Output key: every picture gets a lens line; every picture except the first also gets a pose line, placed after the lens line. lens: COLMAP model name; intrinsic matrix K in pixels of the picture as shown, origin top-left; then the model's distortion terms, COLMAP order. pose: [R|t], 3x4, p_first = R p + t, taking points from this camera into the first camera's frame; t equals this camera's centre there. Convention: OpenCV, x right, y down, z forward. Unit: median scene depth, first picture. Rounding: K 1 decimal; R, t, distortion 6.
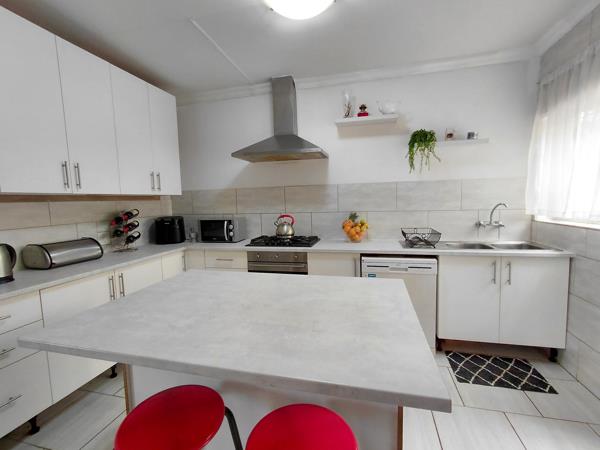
lens RADIAL K [[277.6, 0, 301.3], [0, 277.6, 223.8], [0, 0, 1]] dist [0.000499, 0.000641]
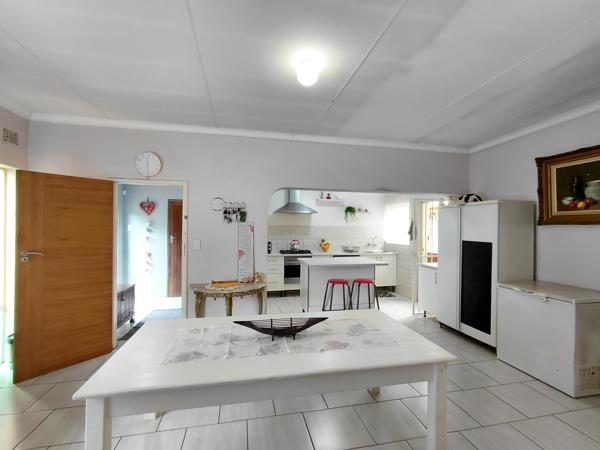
lens RADIAL K [[277.6, 0, 301.3], [0, 277.6, 223.8], [0, 0, 1]] dist [0.000499, 0.000641]
pose [[0.892745, 0.039417, 0.448835, -1.052780], [0.007387, 0.994751, -0.102054, 0.068951], [-0.450502, 0.094423, 0.887768, -0.993005]]
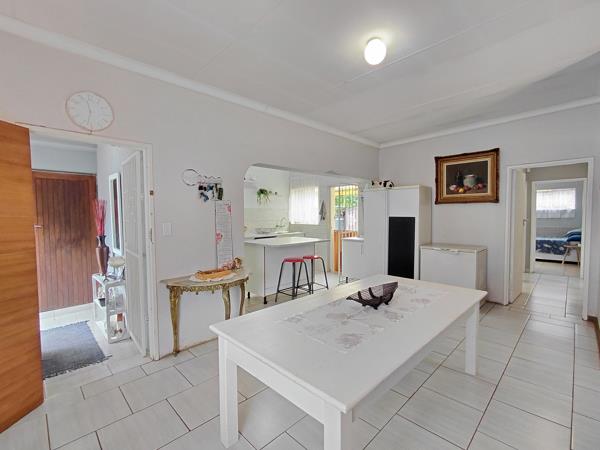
lens RADIAL K [[275.2, 0, 298.9], [0, 275.2, 226.4], [0, 0, 1]] dist [-0.003269, -0.000059]
pose [[0.514552, -0.018680, 0.857256, -1.500630], [0.068546, 0.997459, -0.019408, 0.072181], [-0.854715, 0.068748, 0.514525, -0.534320]]
